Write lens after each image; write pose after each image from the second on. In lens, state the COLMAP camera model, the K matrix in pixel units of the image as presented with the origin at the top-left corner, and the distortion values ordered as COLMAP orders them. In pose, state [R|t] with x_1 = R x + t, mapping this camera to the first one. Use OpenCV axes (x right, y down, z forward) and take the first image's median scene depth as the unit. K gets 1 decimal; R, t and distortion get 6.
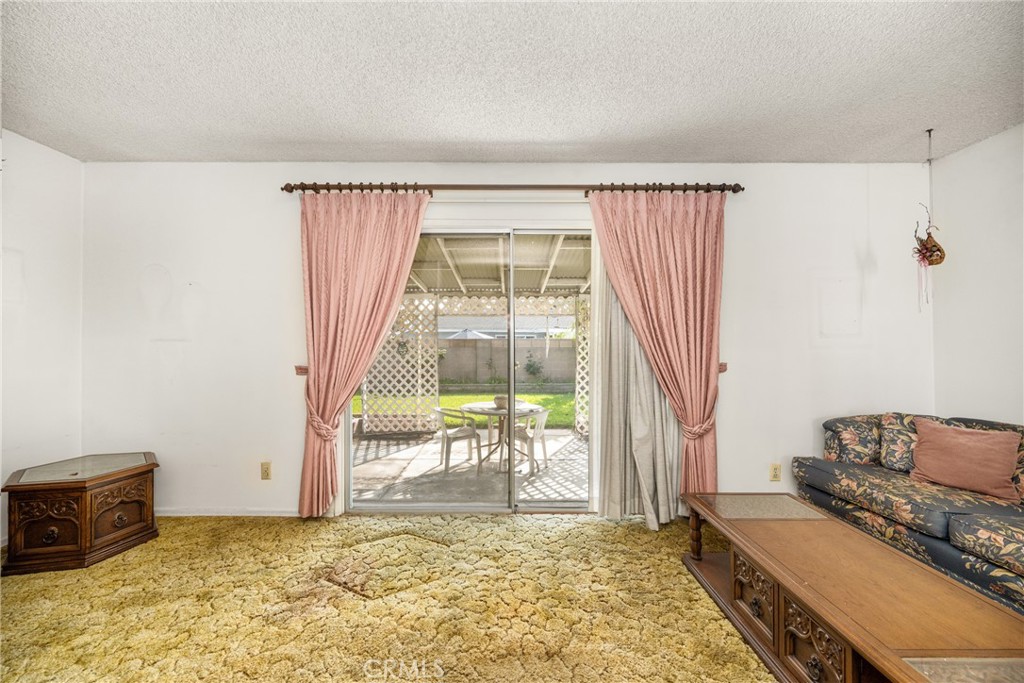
lens RADIAL K [[417.1, 0, 512.0], [0, 417.1, 341.5], [0, 0, 1]] dist [0.017099, -0.000074]
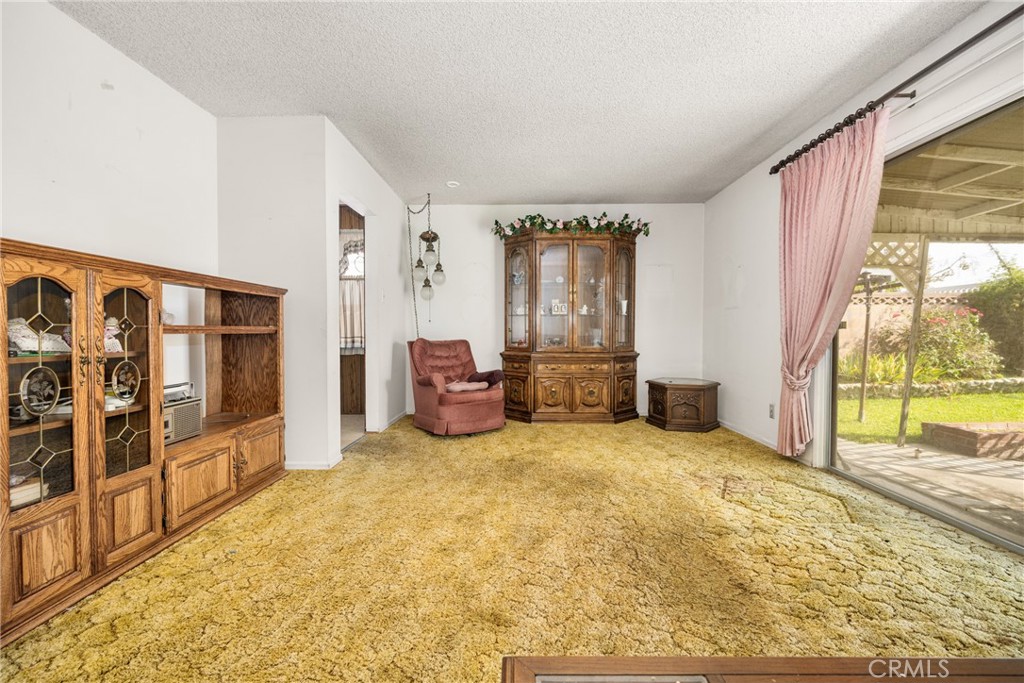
lens RADIAL K [[417.1, 0, 512.0], [0, 417.1, 341.5], [0, 0, 1]] dist [0.017099, -0.000074]
pose [[-0.021267, 0.015770, -0.999649, 0.714749], [0.006219, 0.999858, 0.015641, 0.096236], [0.999754, -0.005884, -0.021362, 0.316127]]
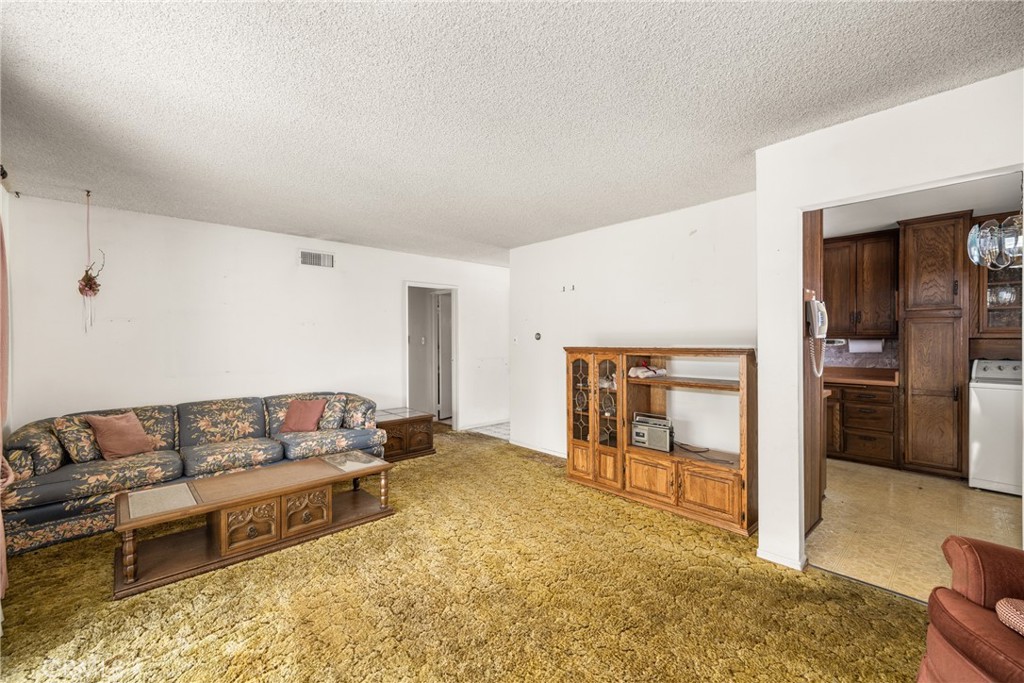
lens RADIAL K [[417.1, 0, 512.0], [0, 417.1, 341.5], [0, 0, 1]] dist [0.017099, -0.000074]
pose [[-0.678941, -0.003572, 0.734184, -0.813873], [-0.005313, 0.999986, -0.000048, -0.048910], [-0.734174, -0.003933, -0.678950, 0.914072]]
